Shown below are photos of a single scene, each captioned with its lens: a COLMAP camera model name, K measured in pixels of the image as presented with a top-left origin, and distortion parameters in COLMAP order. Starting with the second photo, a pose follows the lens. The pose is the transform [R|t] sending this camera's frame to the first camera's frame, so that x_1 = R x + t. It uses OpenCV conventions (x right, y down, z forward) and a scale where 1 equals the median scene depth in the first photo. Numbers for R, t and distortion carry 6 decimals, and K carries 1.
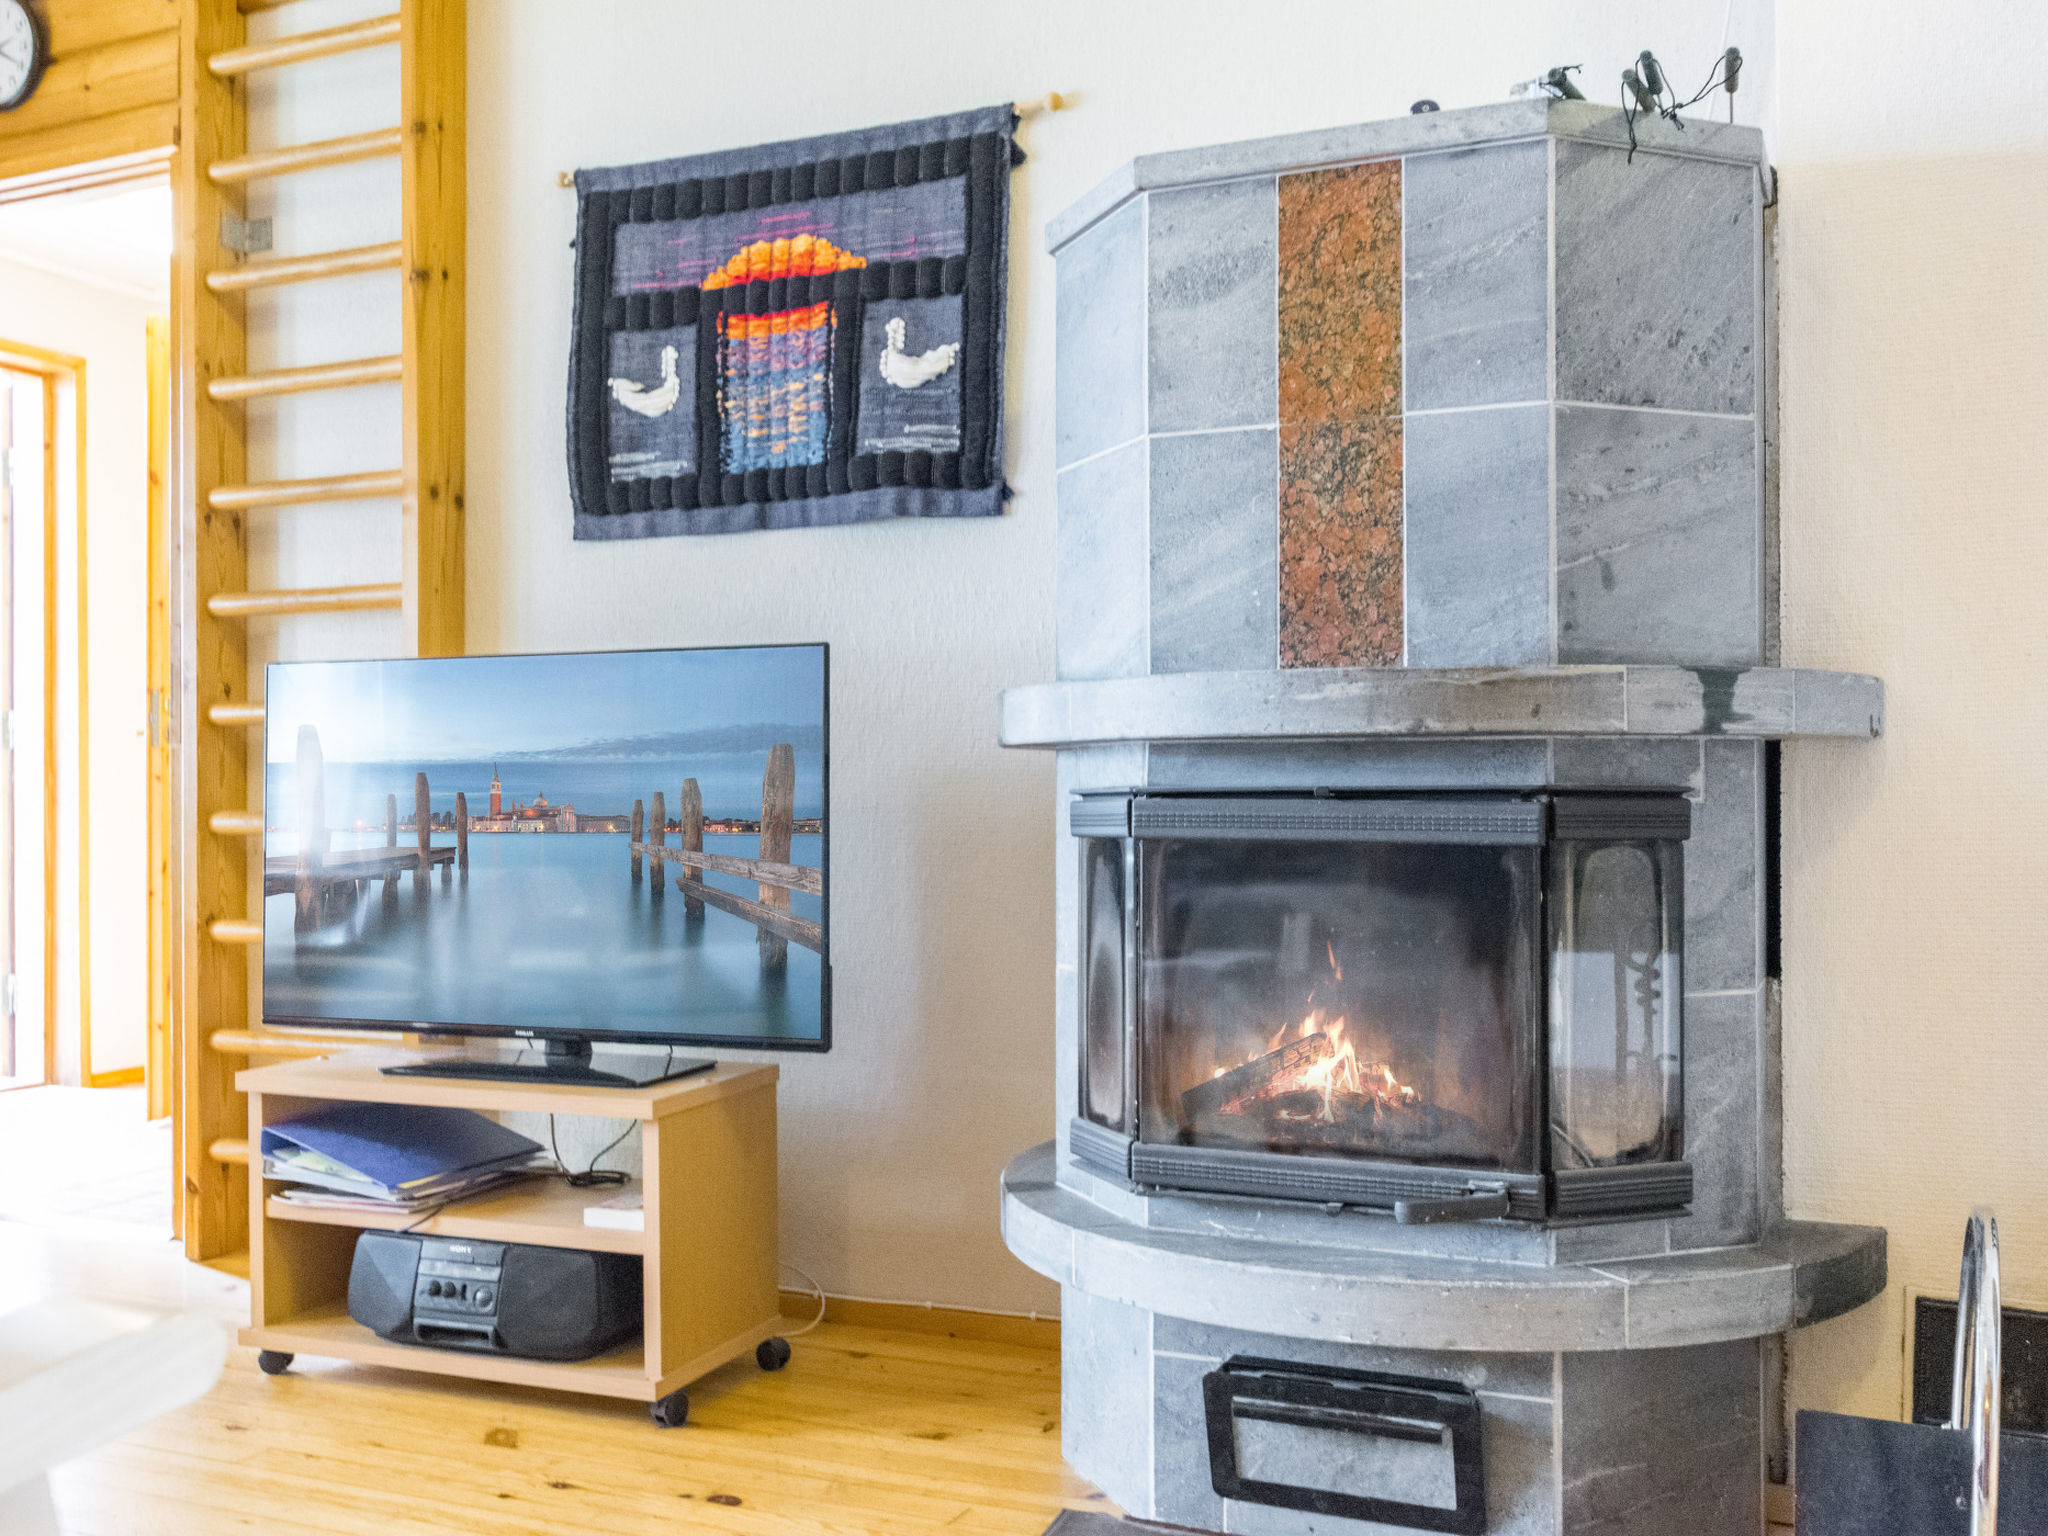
lens RADIAL K [[1895.7, 0, 986.9], [0, 1895.7, 778.8], [0, 0, 1]] dist [0.017511, 0.004912]
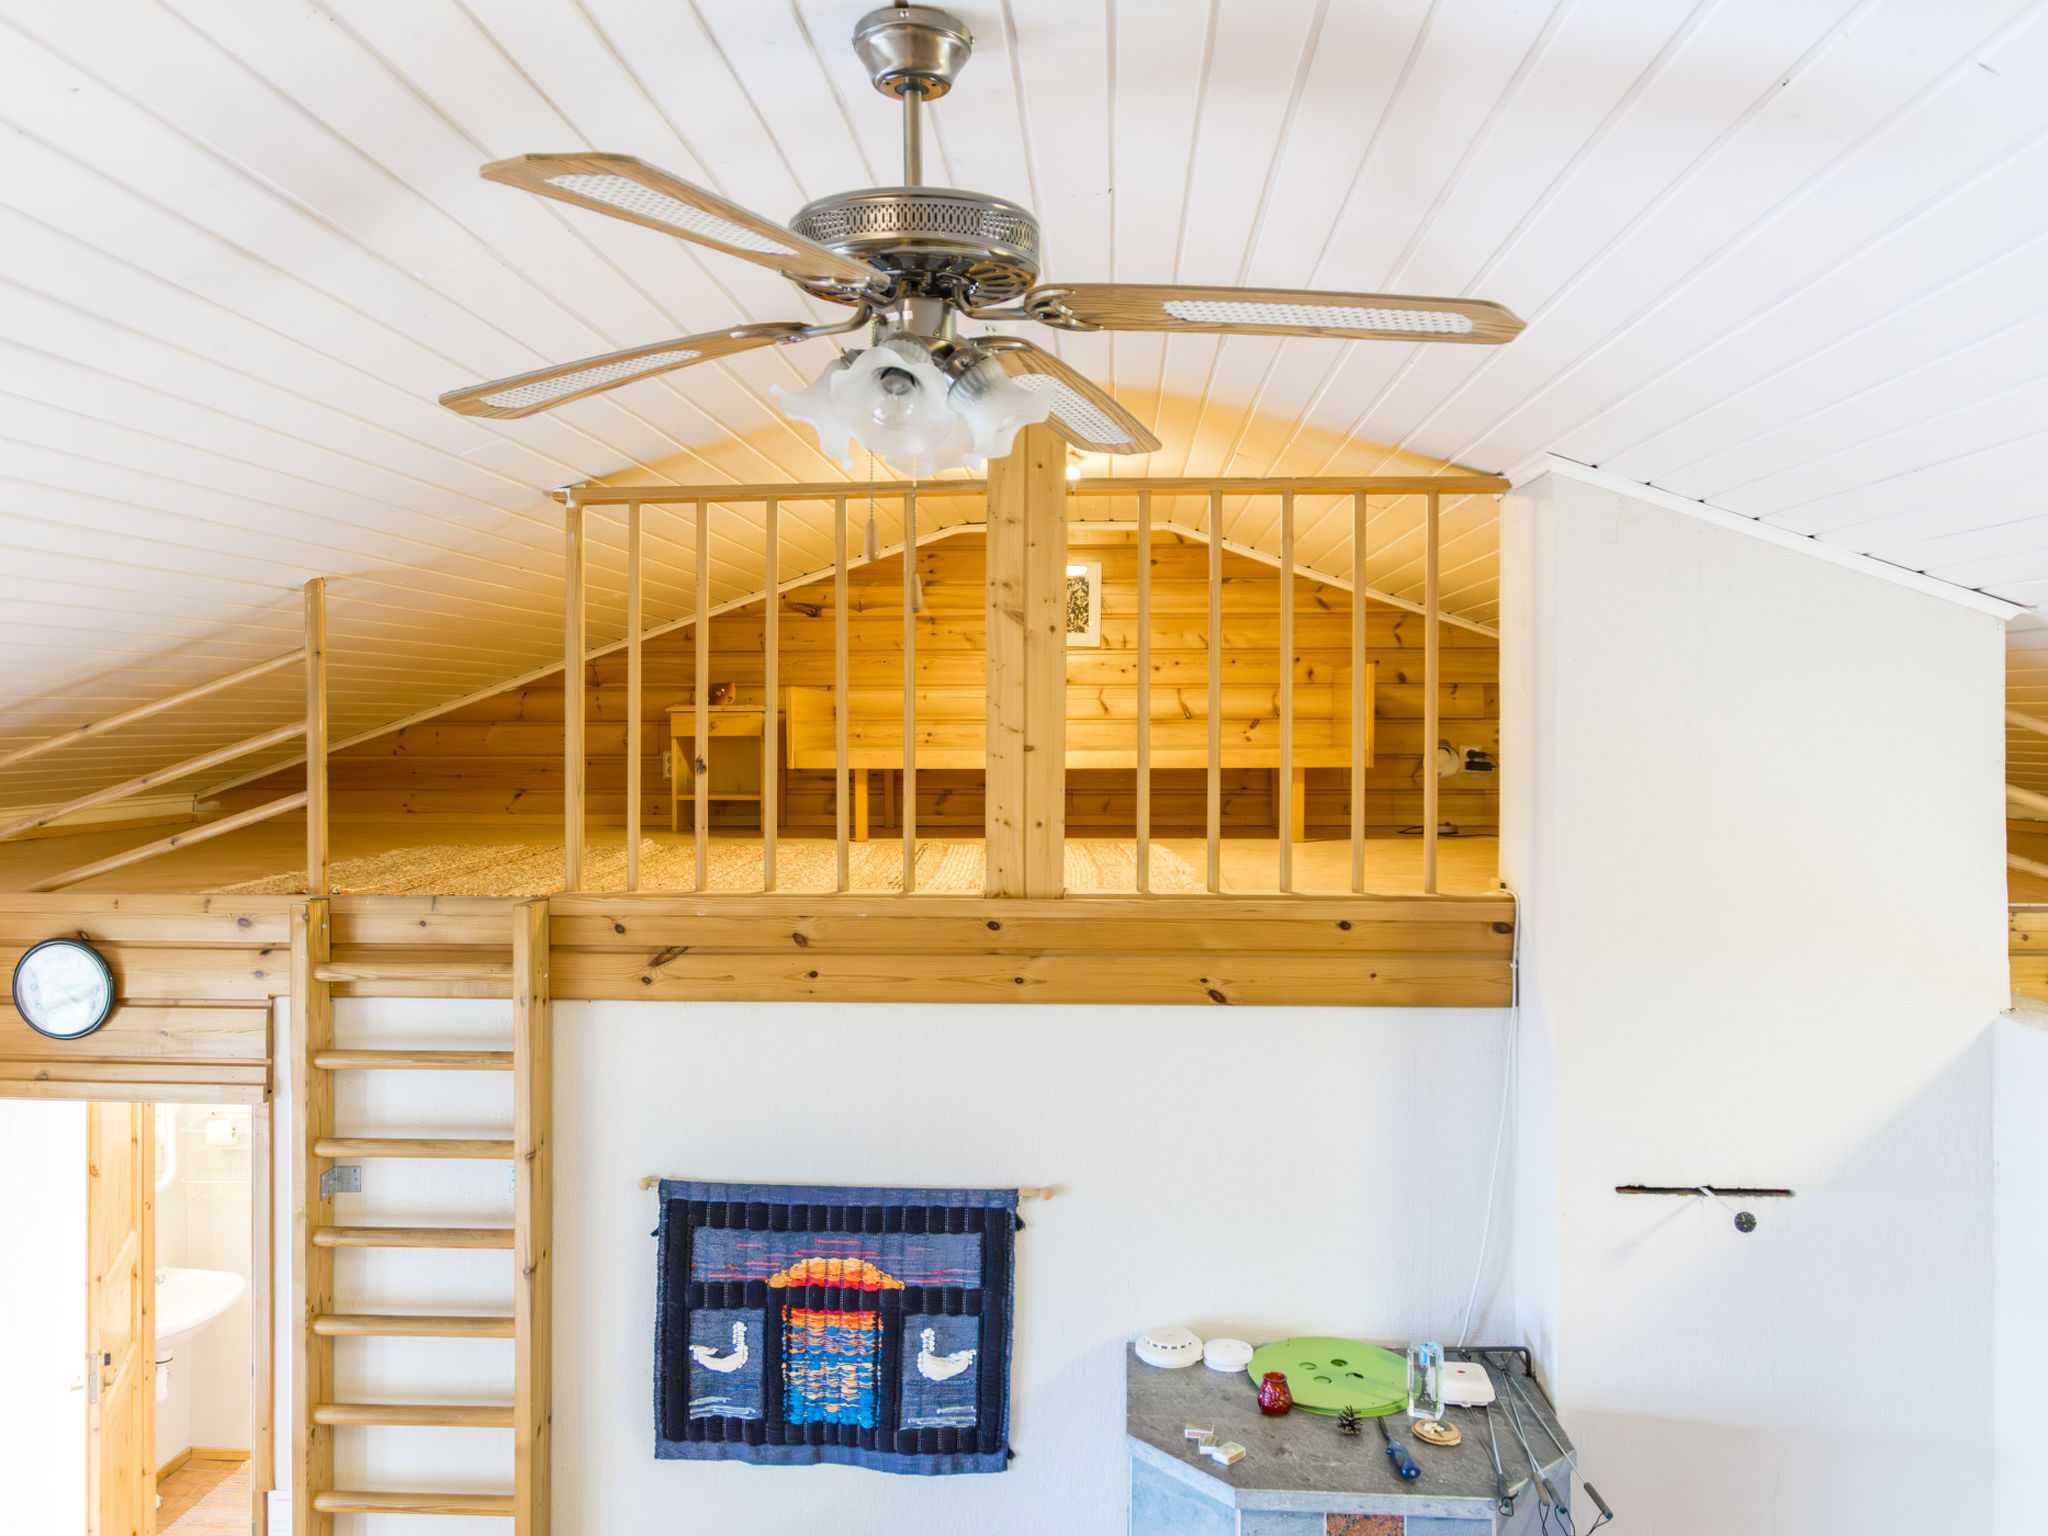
lens RADIAL K [[1496.0, 0, 1018.9], [0, 1496.0, 775.6], [0, 0, 1]] dist [0.001903, -0.001427]
pose [[0.937428, 0.001394, 0.348175, -0.361834], [-0.003144, 0.999985, 0.004463, -0.639215], [-0.348164, -0.005278, 0.937419, -0.067954]]
